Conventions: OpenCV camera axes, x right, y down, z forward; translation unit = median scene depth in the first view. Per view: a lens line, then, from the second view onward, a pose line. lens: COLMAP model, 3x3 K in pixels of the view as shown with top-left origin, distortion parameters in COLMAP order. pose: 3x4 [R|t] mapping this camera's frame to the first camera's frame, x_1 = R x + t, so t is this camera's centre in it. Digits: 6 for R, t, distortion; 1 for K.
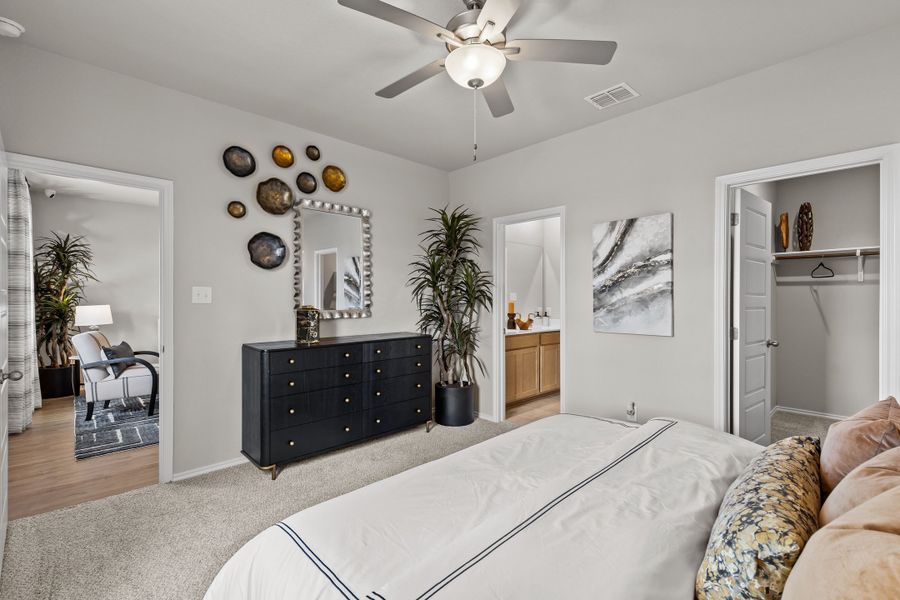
lens RADIAL K [[403.2, 0, 452.9], [0, 403.2, 298.7], [0, 0, 1]] dist [0.003331, -0.000043]
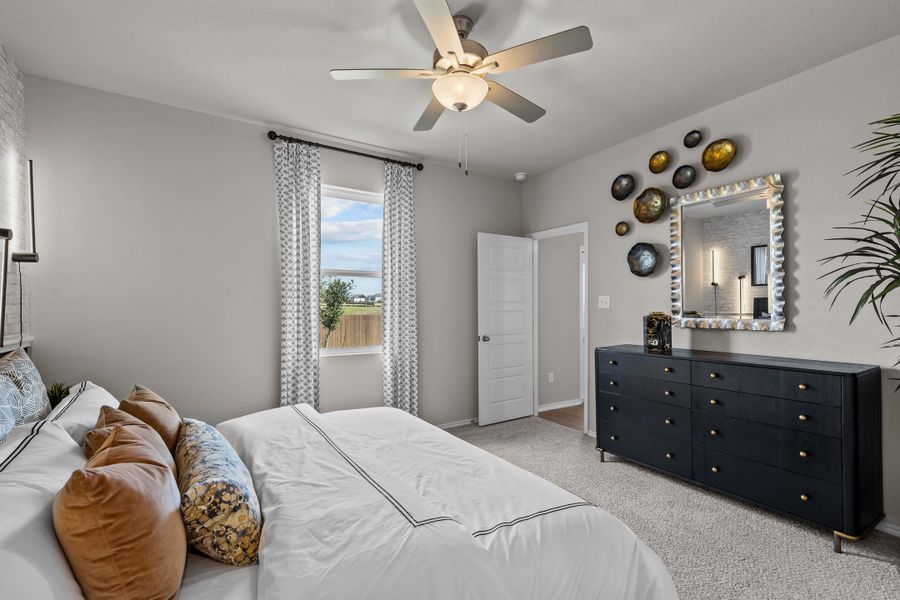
lens RADIAL K [[403.2, 0, 452.9], [0, 403.2, 298.7], [0, 0, 1]] dist [0.003331, -0.000043]
pose [[-0.207297, -0.019598, -0.978082, 0.698457], [0.003552, 0.999778, -0.020786, 0.005249], [0.978272, -0.007783, -0.207181, 0.749264]]
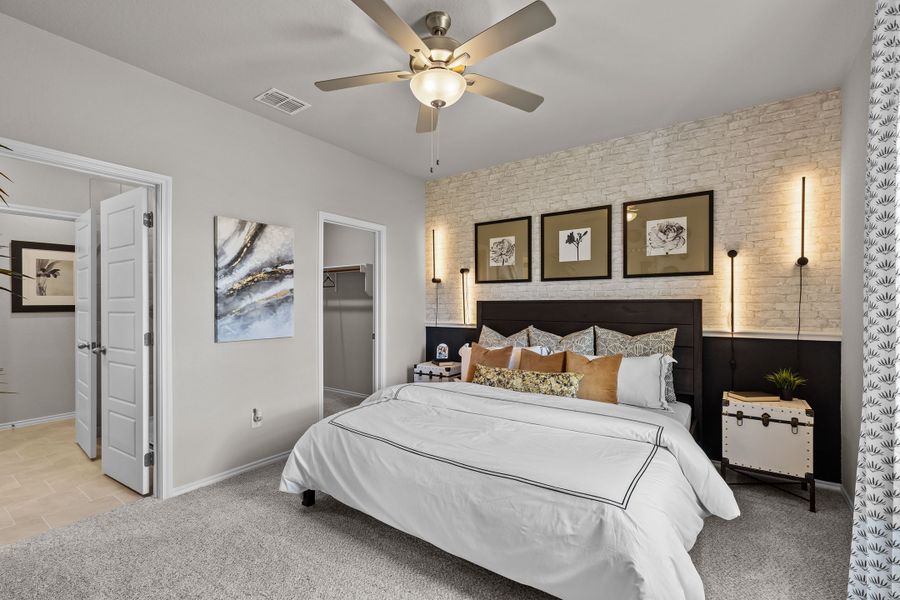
lens RADIAL K [[403.2, 0, 452.9], [0, 403.2, 298.7], [0, 0, 1]] dist [0.003331, -0.000043]
pose [[-0.200265, 0.012917, 0.979657, -0.626051], [0.000254, 0.999914, -0.013133, 0.000923], [-0.979742, -0.002382, -0.200251, 0.733891]]
